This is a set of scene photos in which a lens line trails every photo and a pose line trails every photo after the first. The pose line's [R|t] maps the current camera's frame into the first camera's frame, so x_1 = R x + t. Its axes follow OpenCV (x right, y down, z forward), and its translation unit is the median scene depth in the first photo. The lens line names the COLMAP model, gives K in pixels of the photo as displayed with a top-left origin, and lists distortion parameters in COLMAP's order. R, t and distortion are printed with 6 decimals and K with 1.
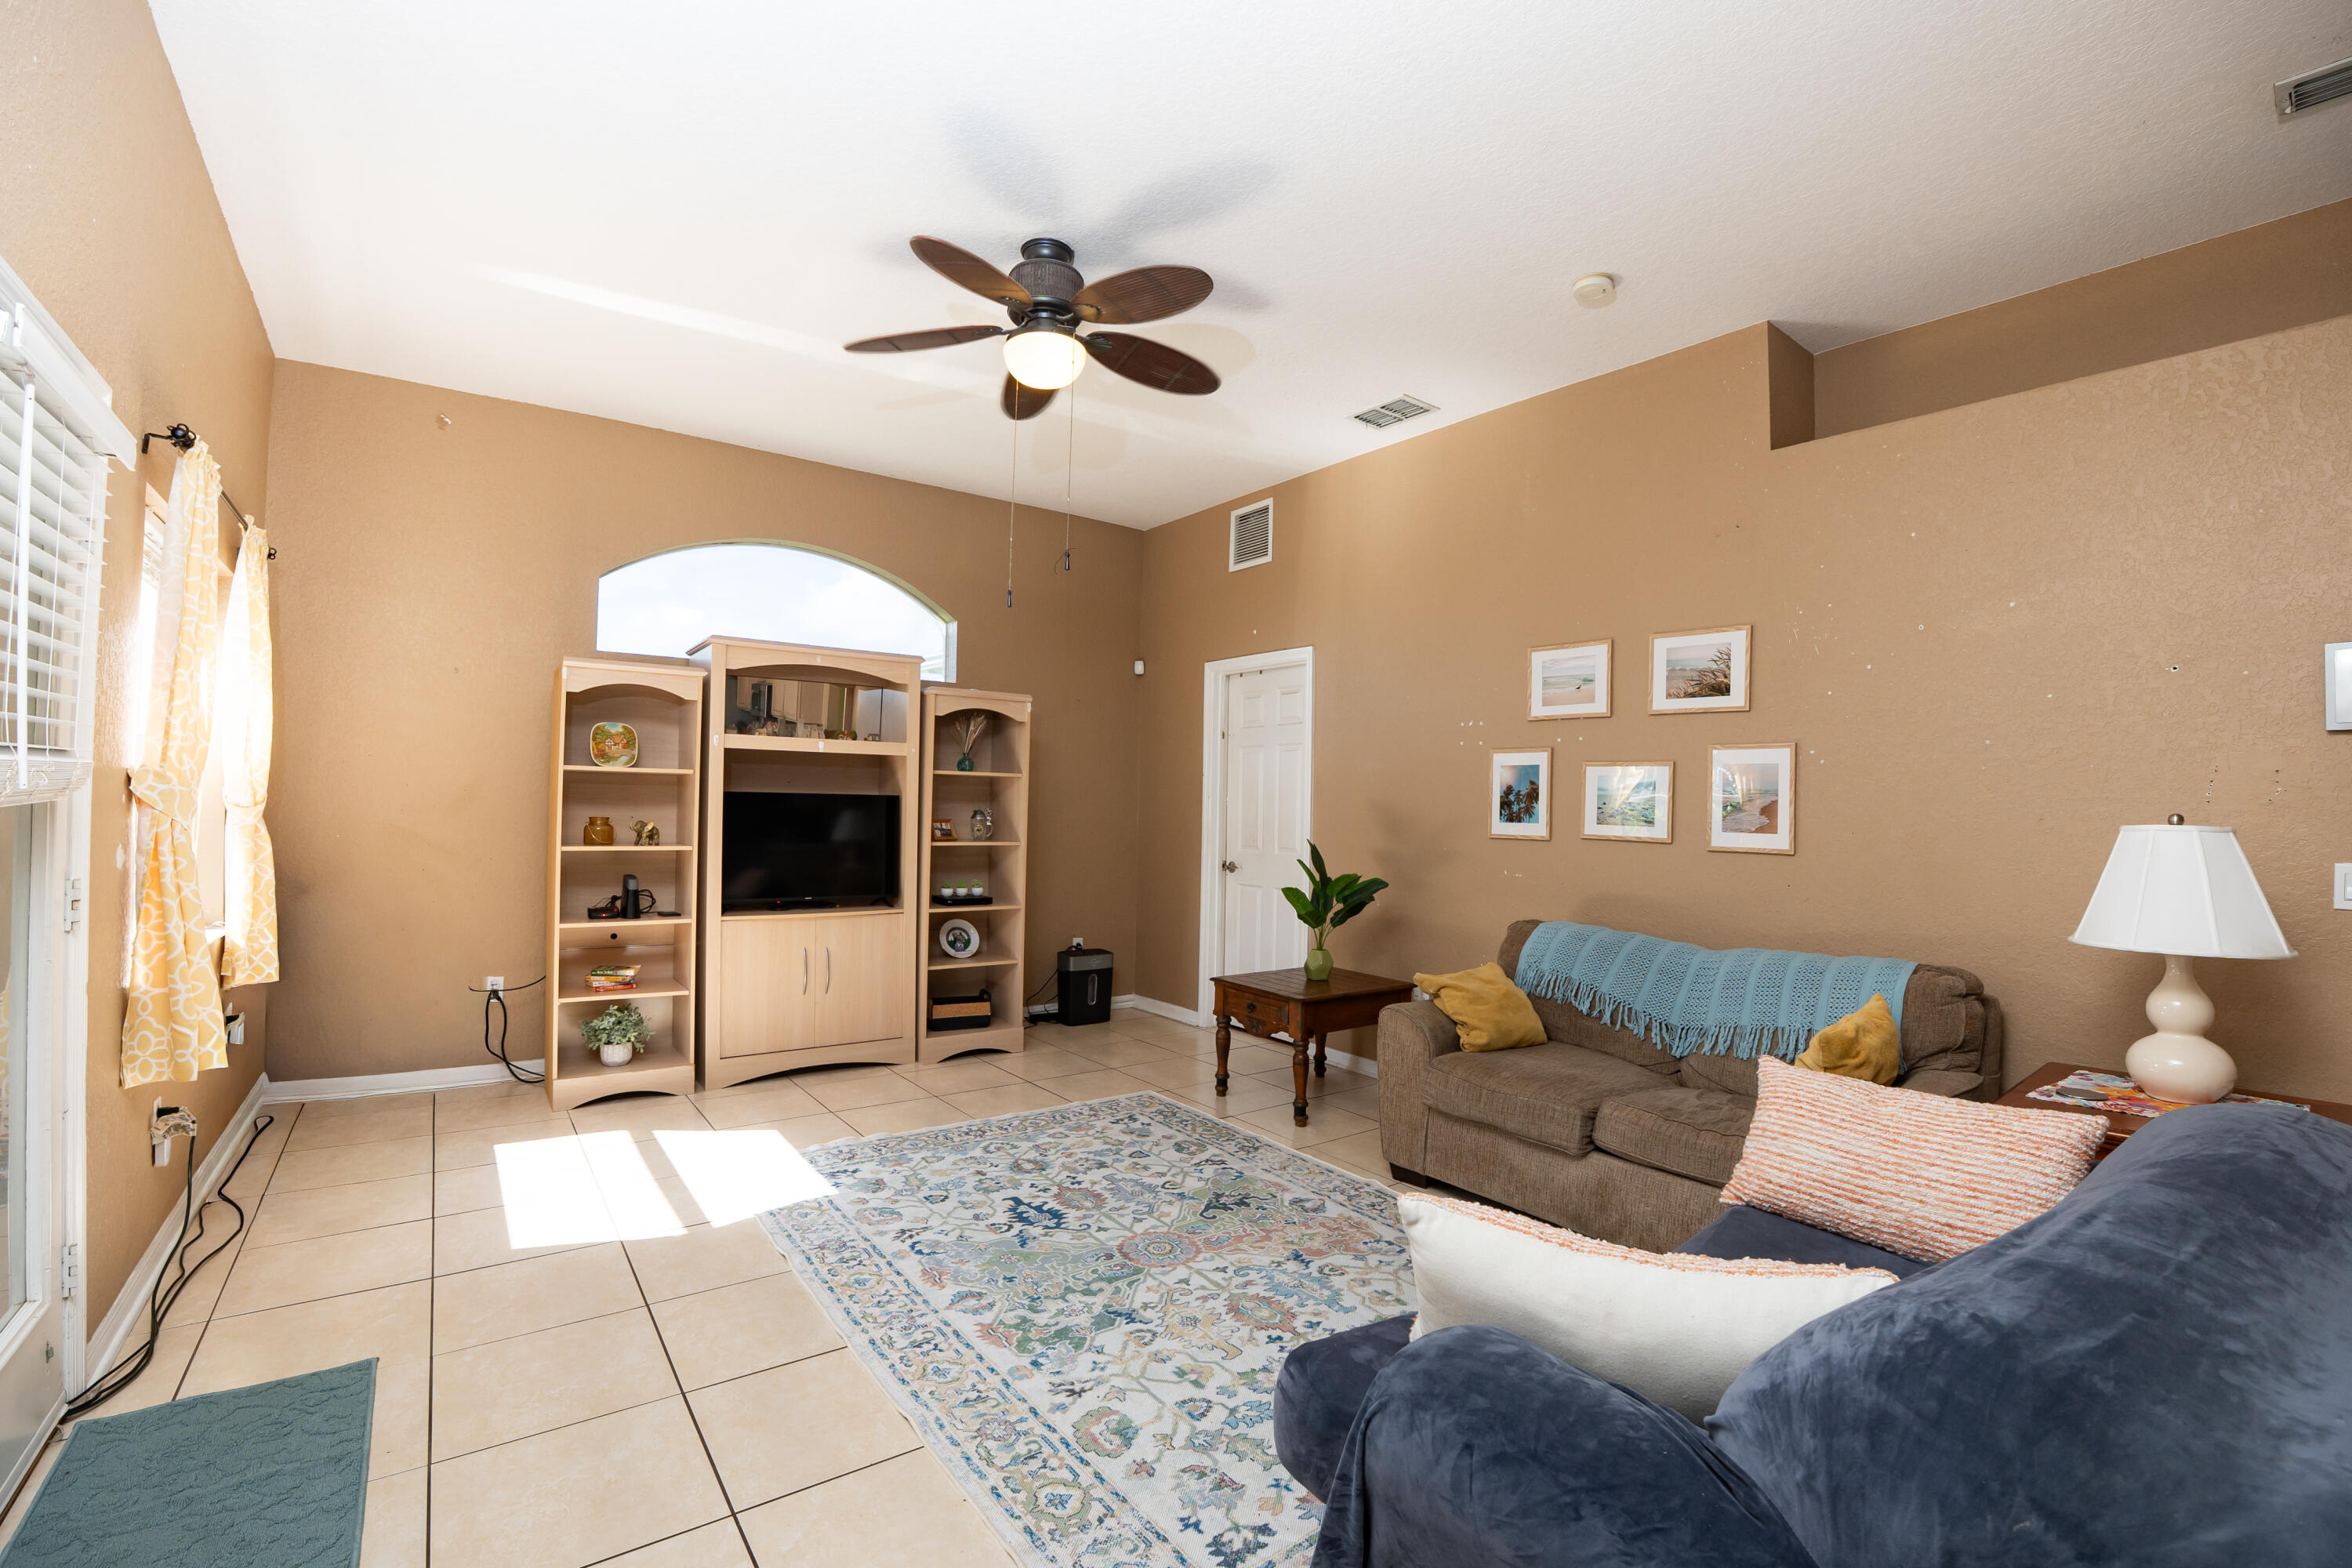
lens RADIAL K [[1026.9, 0, 1182.5], [0, 1026.9, 790.0], [0, 0, 1]] dist [-0.072108, 0.020413]
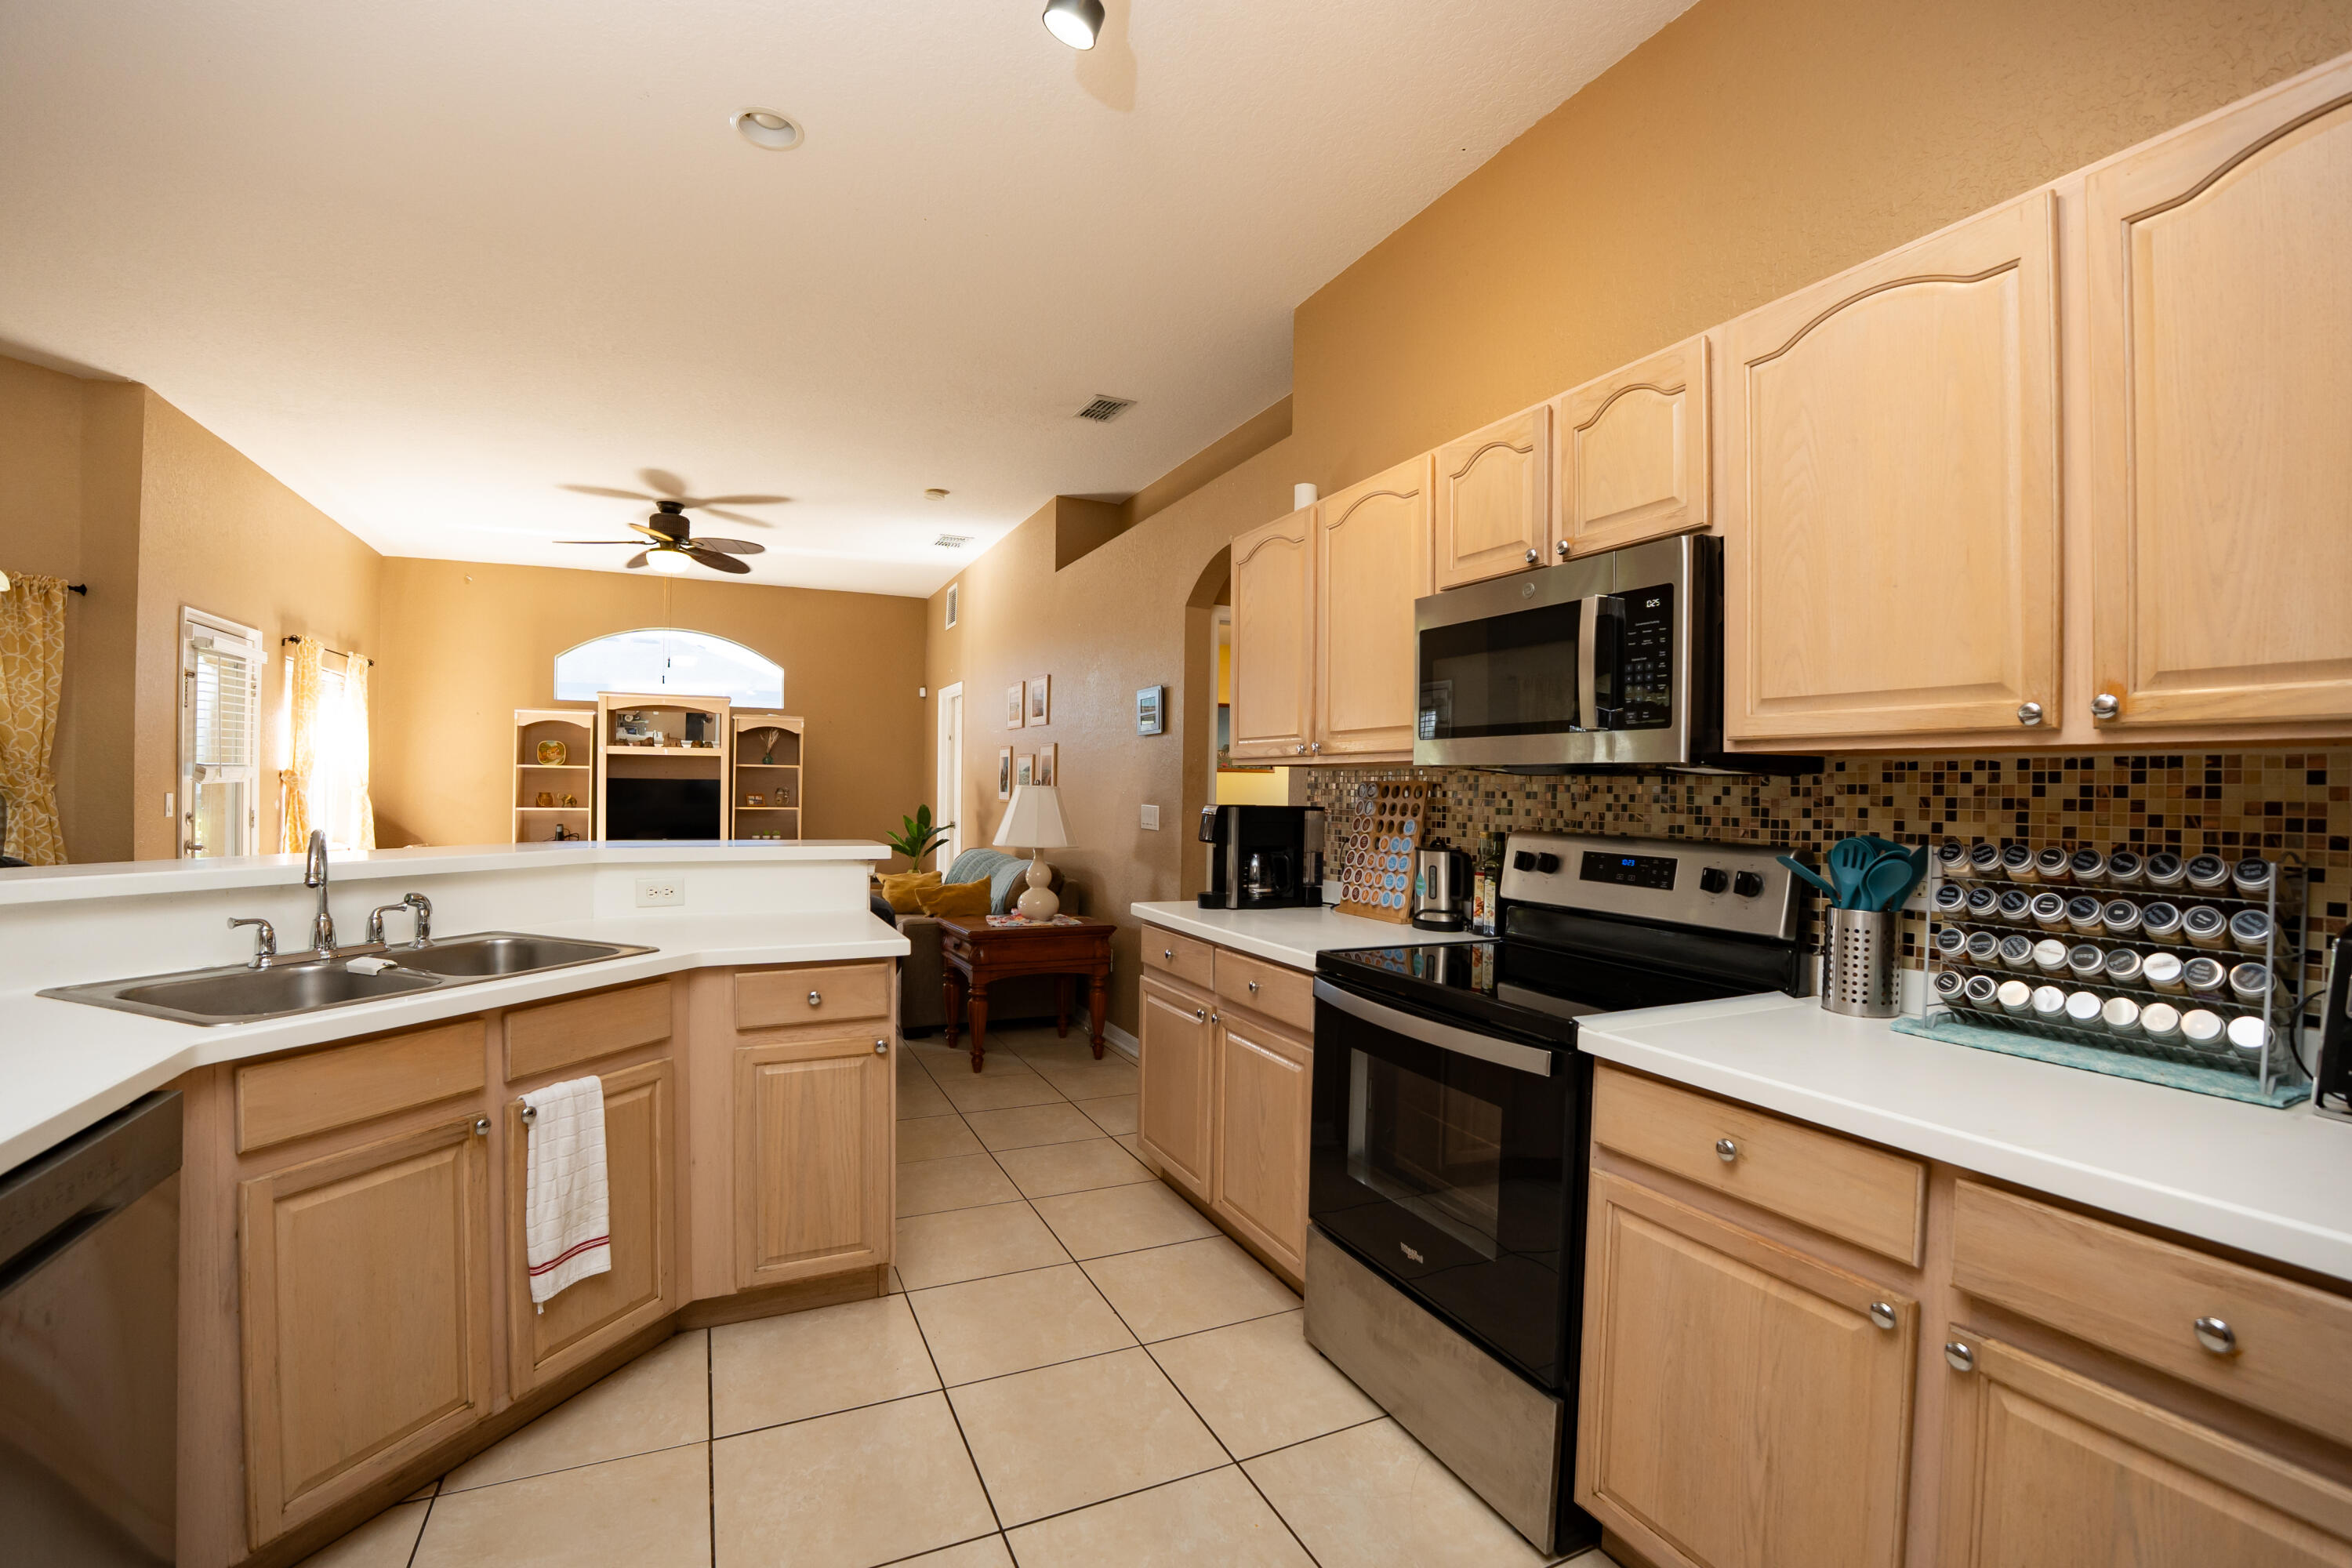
lens RADIAL K [[1026.0, 0, 1176.0], [0, 1026.0, 784.0], [0, 0, 1]] dist [-0.069995, 0.013801]
pose [[0.978704, -0.009683, -0.205050, 0.948095], [0.011154, 0.999920, 0.006019, 0.013283], [0.204976, -0.008178, 0.978733, -0.562195]]
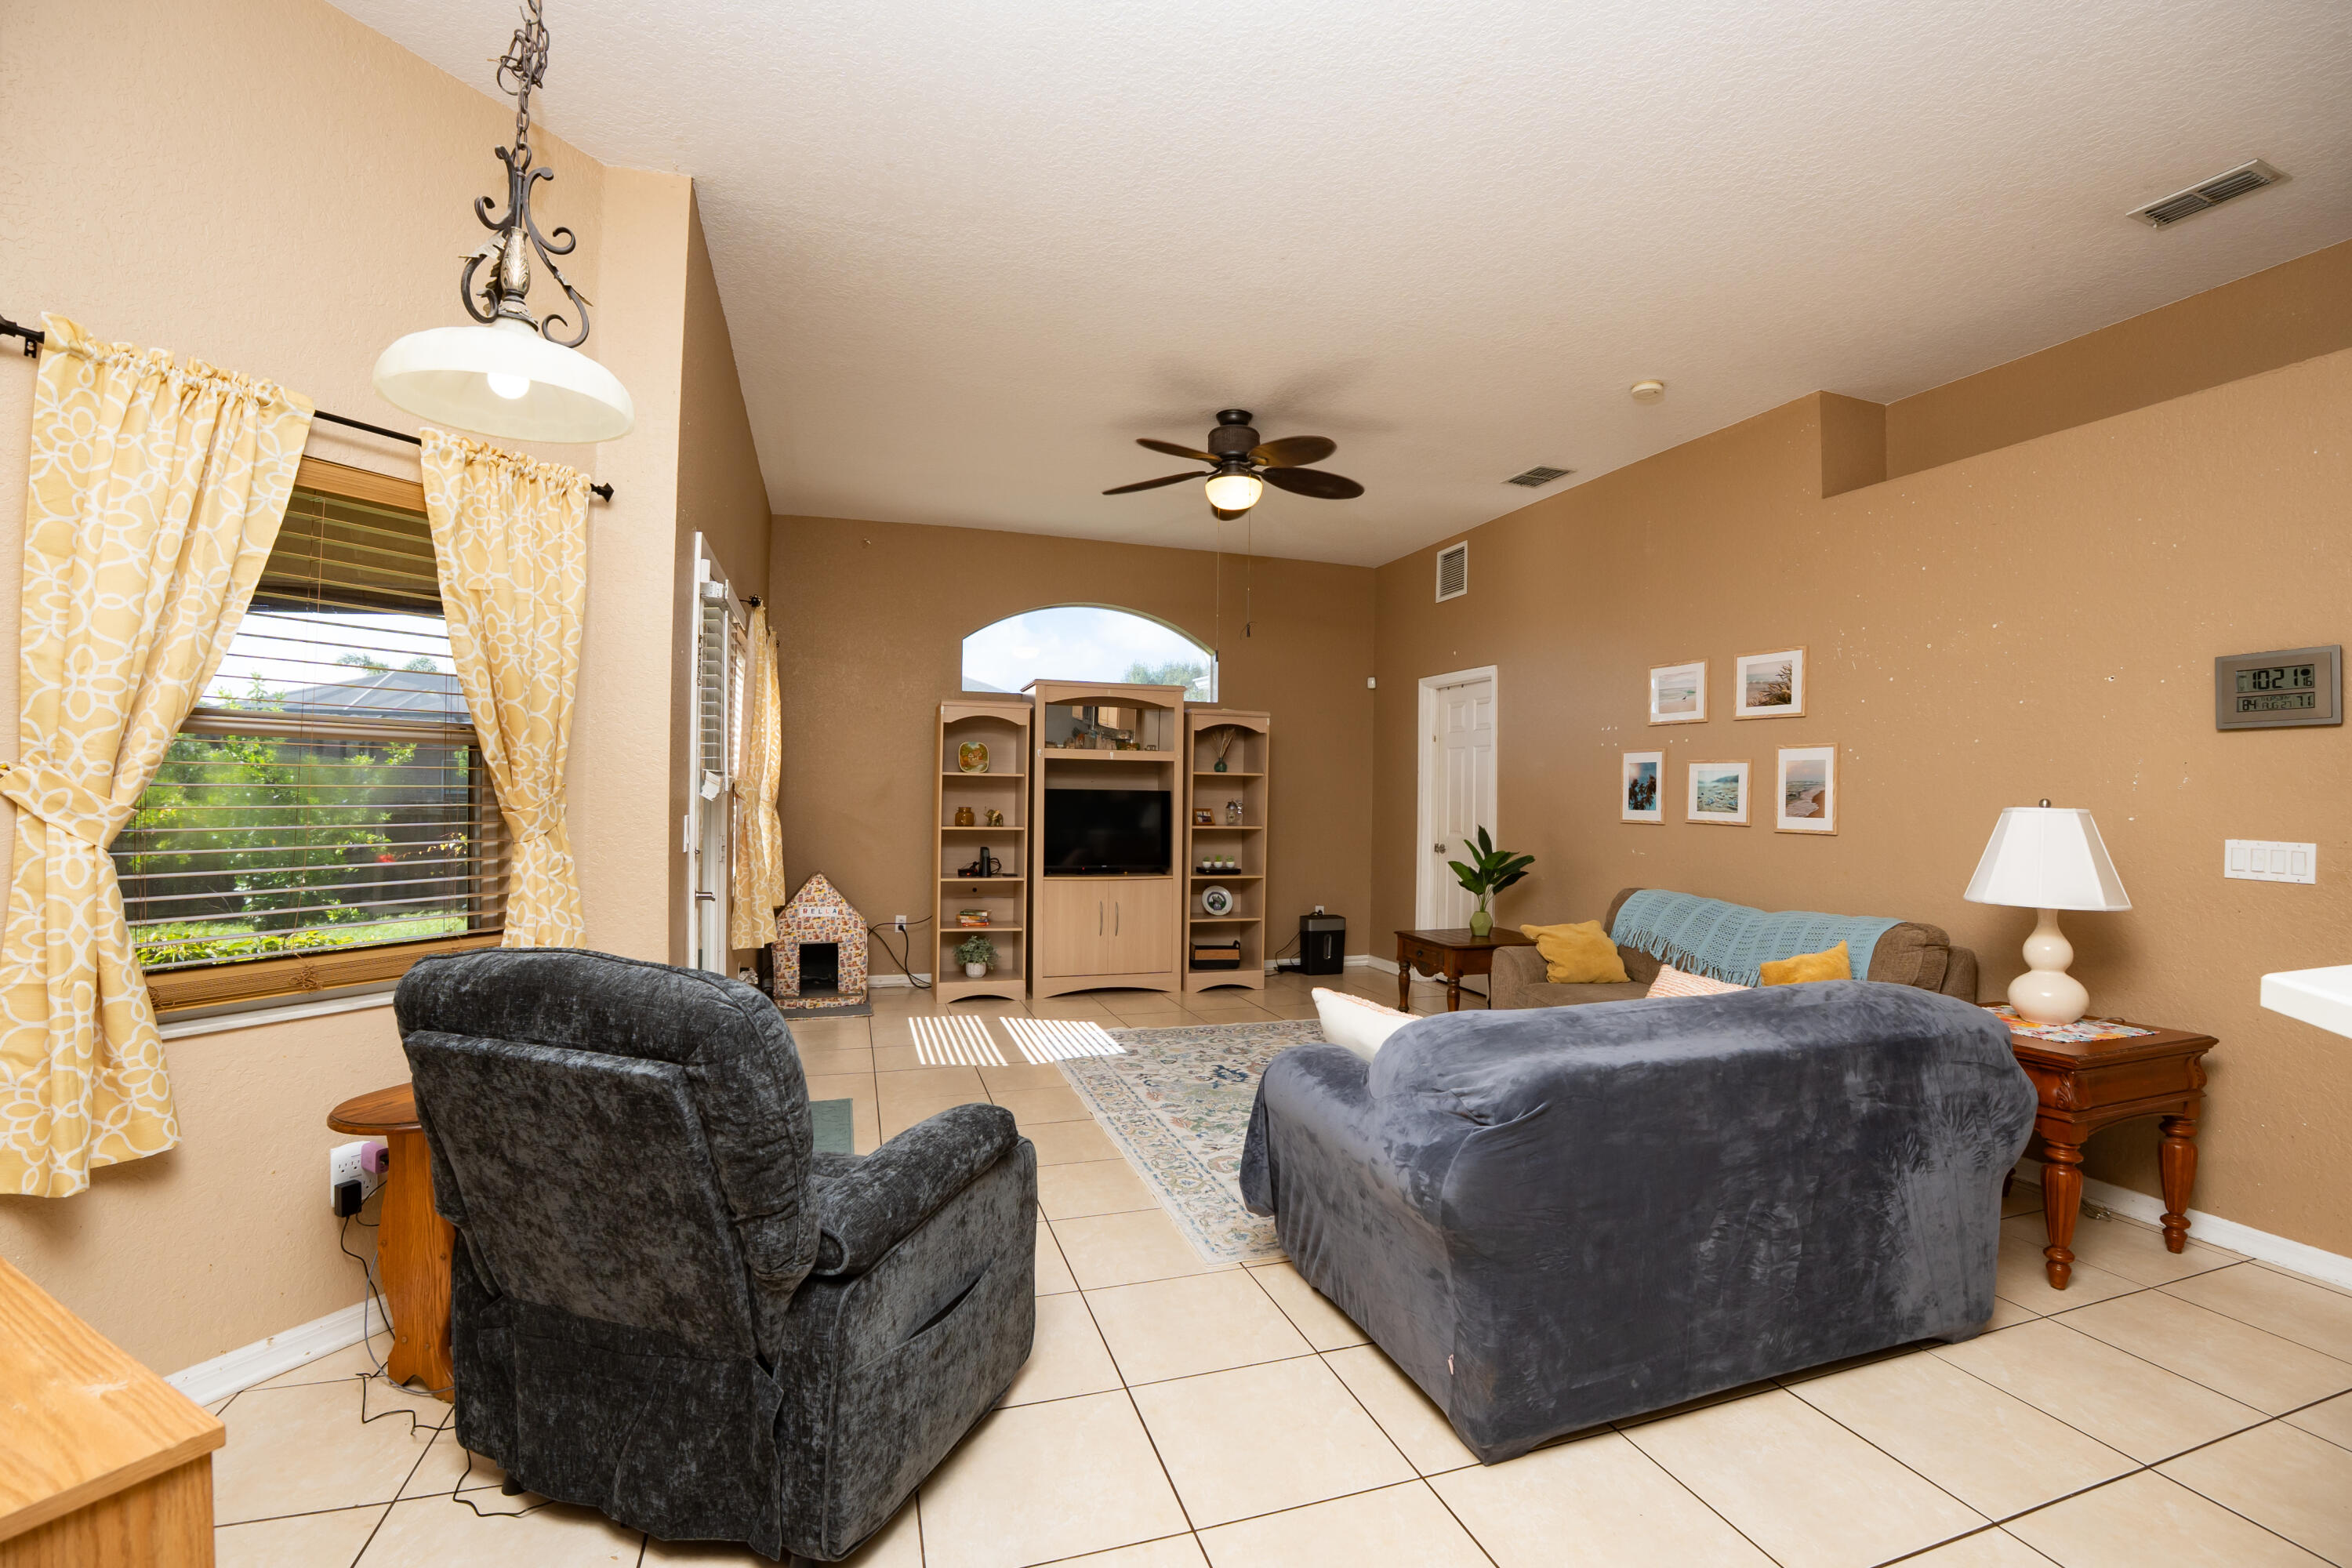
lens RADIAL K [[1026.9, 0, 1182.5], [0, 1026.9, 790.0], [0, 0, 1]] dist [-0.072108, 0.020413]
pose [[0.948681, -0.006709, -0.316163, 0.192642], [0.008367, 0.999957, 0.003888, -0.000990], [0.316124, -0.006334, 0.948697, -0.315784]]
